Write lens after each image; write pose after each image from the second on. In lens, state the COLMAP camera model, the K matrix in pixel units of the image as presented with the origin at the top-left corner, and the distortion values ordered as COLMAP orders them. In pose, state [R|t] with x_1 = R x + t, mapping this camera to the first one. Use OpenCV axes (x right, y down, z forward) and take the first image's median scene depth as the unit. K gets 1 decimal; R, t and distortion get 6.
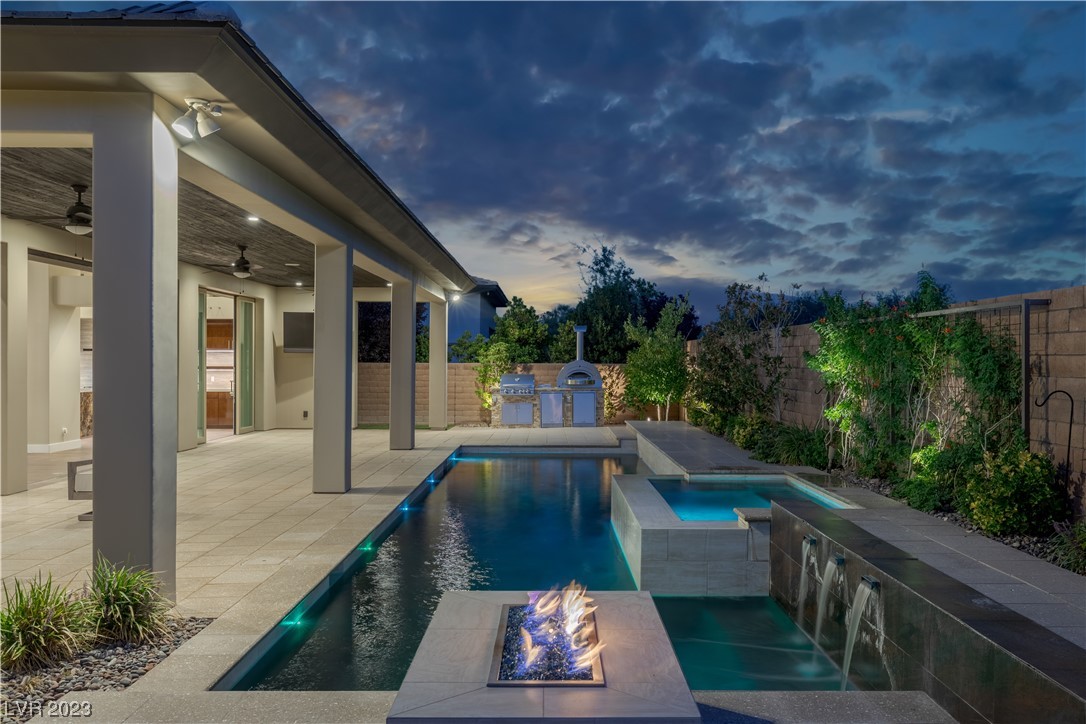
lens RADIAL K [[962.4, 0, 546.8], [0, 962.4, 358.1], [0, 0, 1]] dist [0.019648, -0.000315]
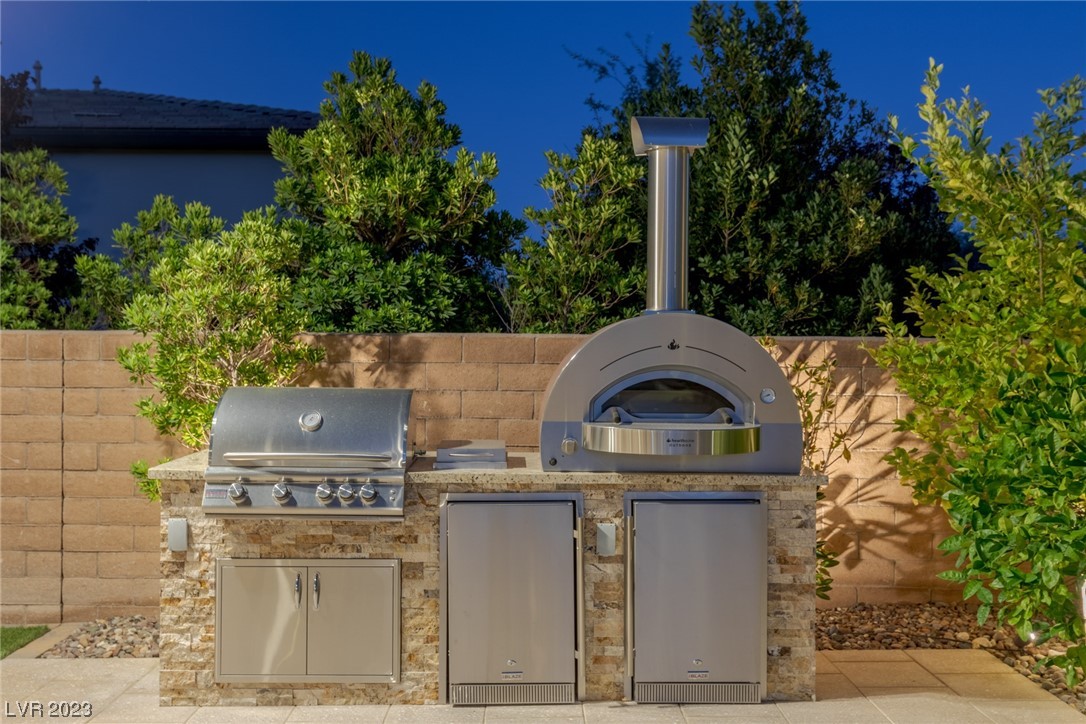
lens RADIAL K [[1048.7, 0, 541.3], [0, 1048.7, 360.9], [0, 0, 1]] dist [0.022585, 0.000000]
pose [[0.999854, 0.004299, 0.016539, 0.007786], [-0.004604, 0.999819, 0.018439, 0.007584], [-0.016457, -0.018513, 0.999693, 0.811705]]
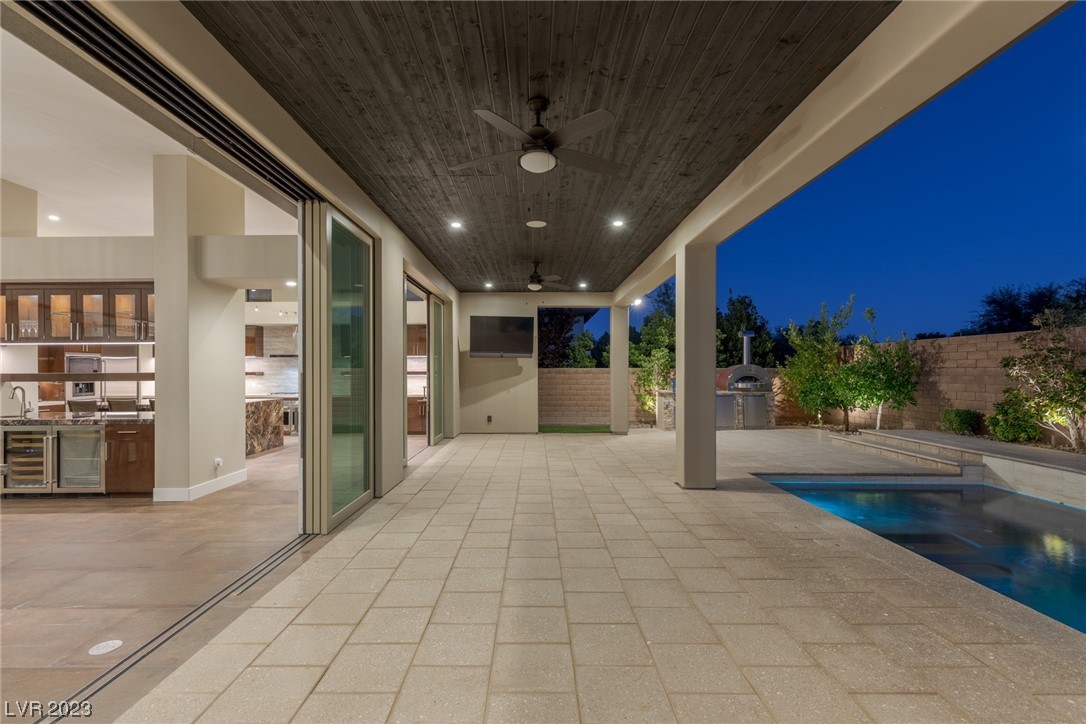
lens RADIAL K [[489.2, 0, 538.6], [0, 489.2, 372.0], [0, 0, 1]] dist [-0.000223, 0.000038]
pose [[0.999865, -0.003141, 0.016127, -0.202038], [0.003001, 0.999958, 0.008696, 0.004983], [-0.016154, -0.008646, 0.999832, 0.476170]]
